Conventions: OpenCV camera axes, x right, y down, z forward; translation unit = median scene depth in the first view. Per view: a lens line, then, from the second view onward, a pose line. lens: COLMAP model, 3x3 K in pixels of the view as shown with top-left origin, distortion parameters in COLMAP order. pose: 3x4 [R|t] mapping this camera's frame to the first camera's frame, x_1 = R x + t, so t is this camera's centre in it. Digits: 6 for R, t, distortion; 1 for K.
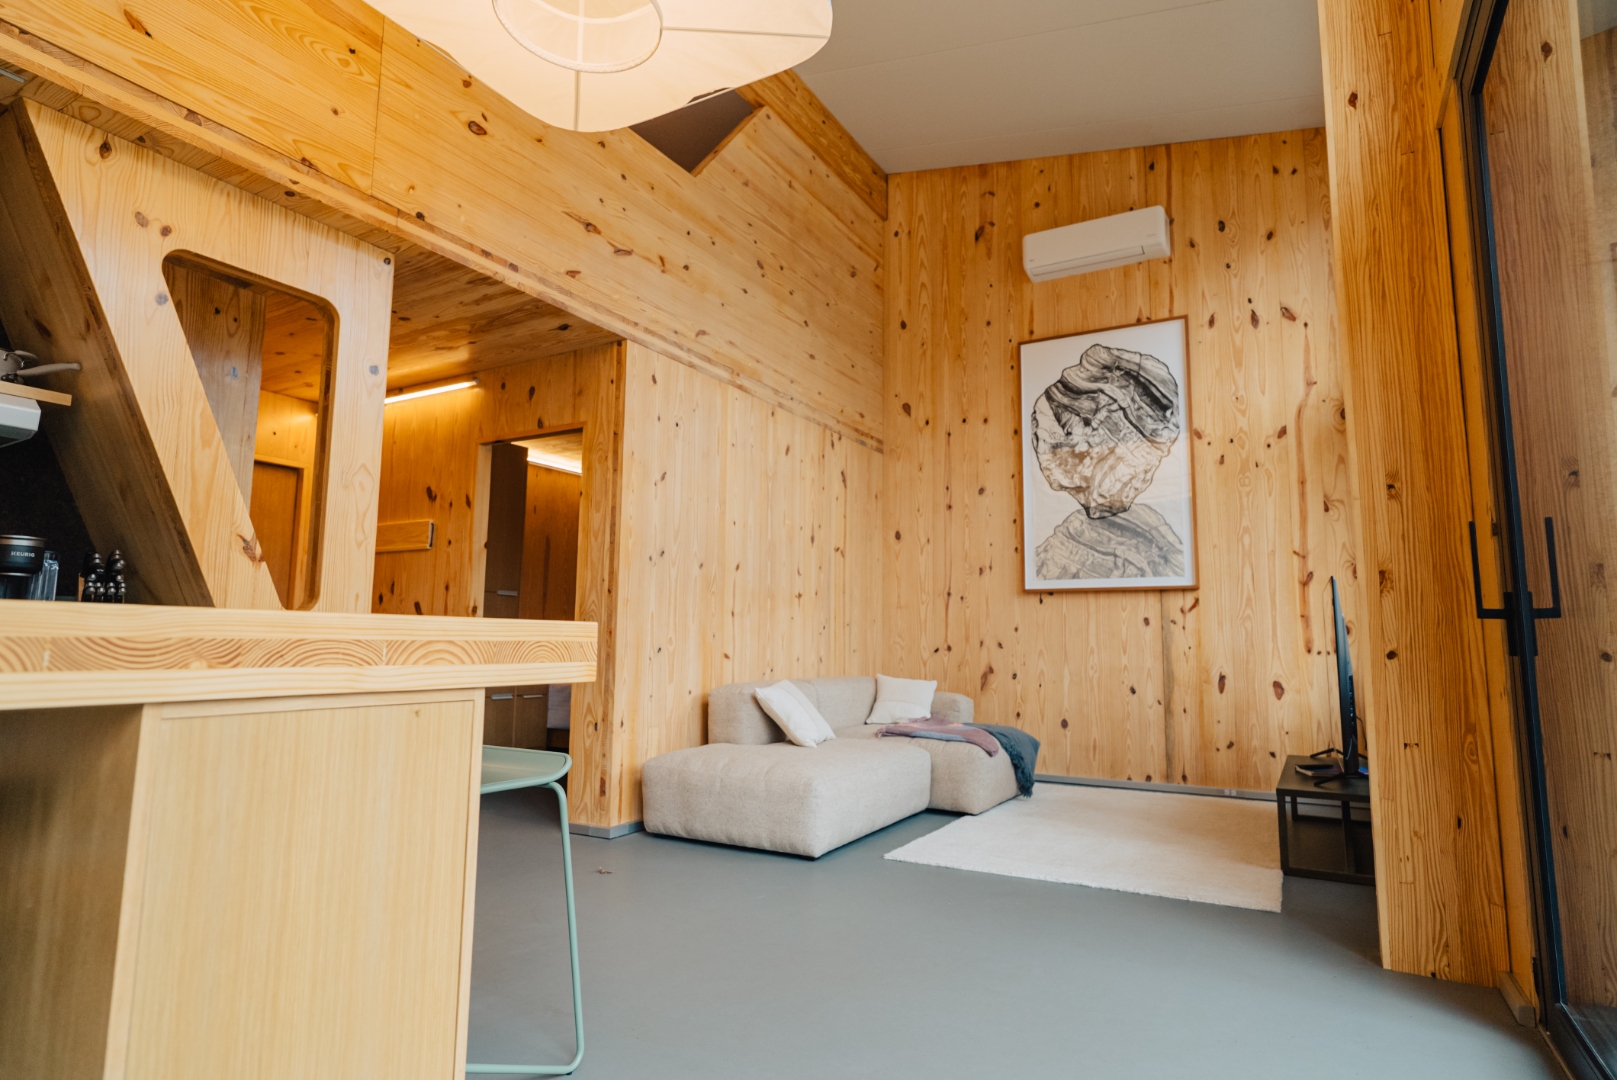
lens RADIAL K [[880.7, 0, 803.8], [0, 880.7, 536.3], [0, 0, 1]] dist [-0.001073, 0.003848]
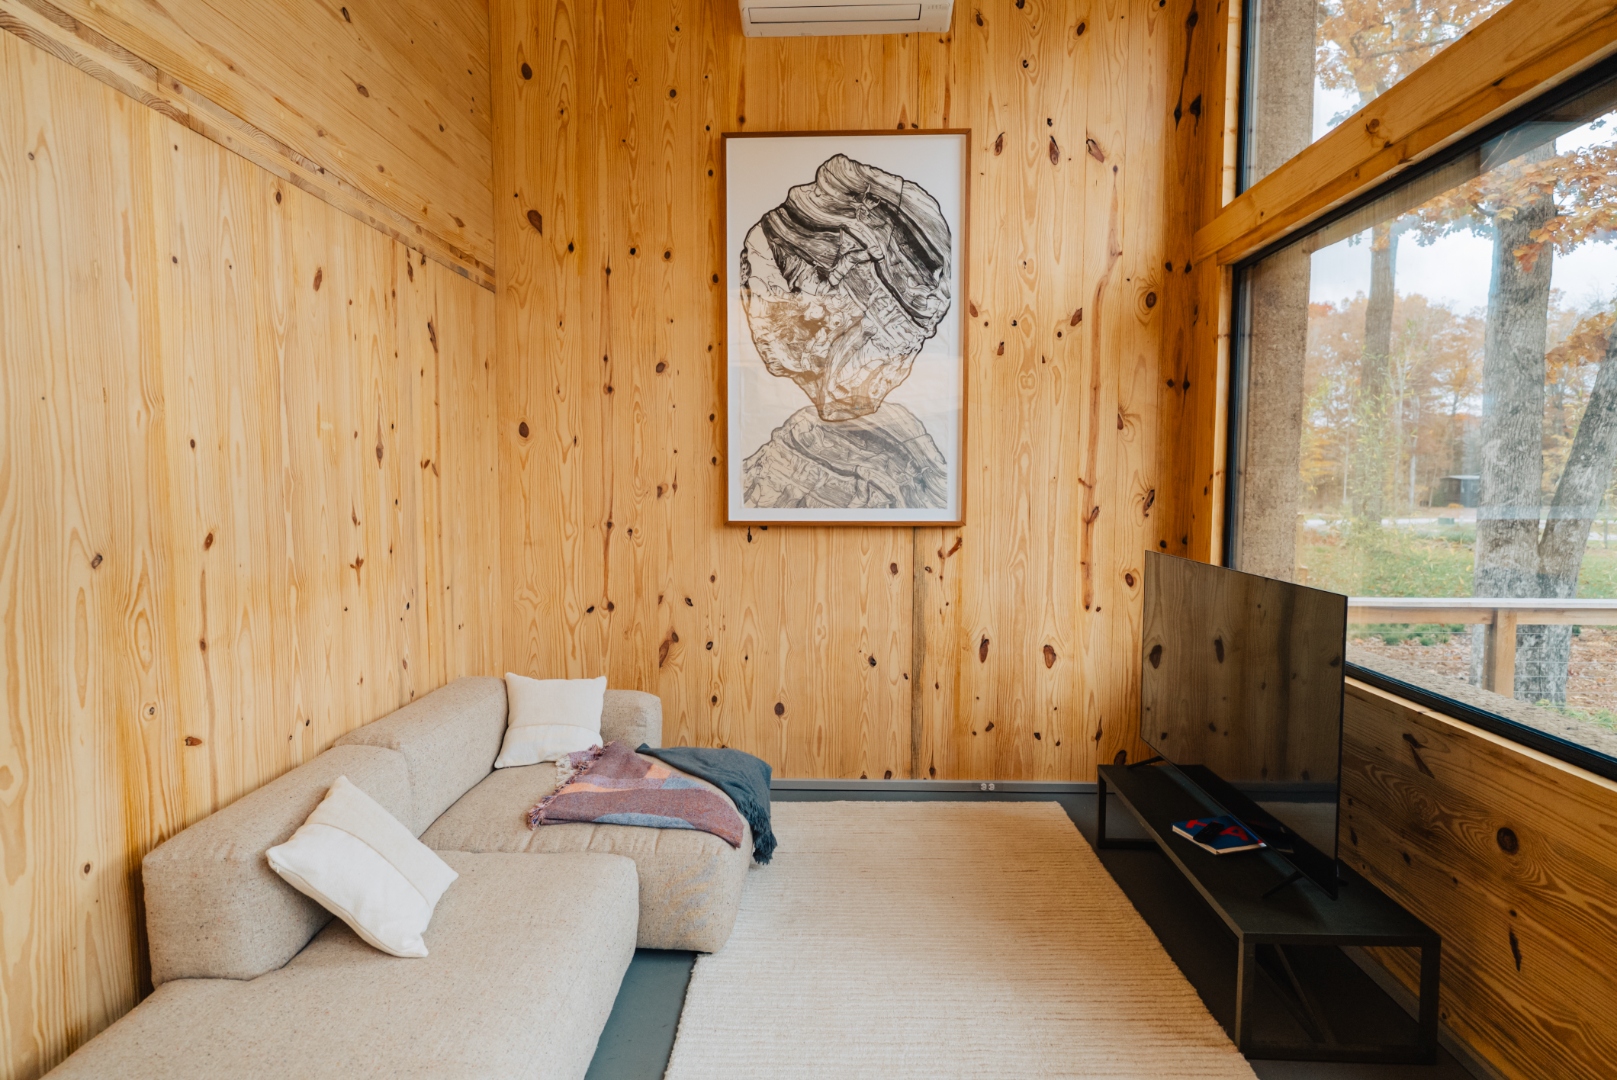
lens RADIAL K [[880.7, 0, 806.1], [0, 880.7, 540.9], [0, 0, 1]] dist [-0.001073, 0.003848]
pose [[0.884608, -0.043671, 0.464285, -0.011990], [-0.046685, 0.982311, 0.181346, -0.054970], [-0.463992, -0.182096, 0.866921, 0.412040]]
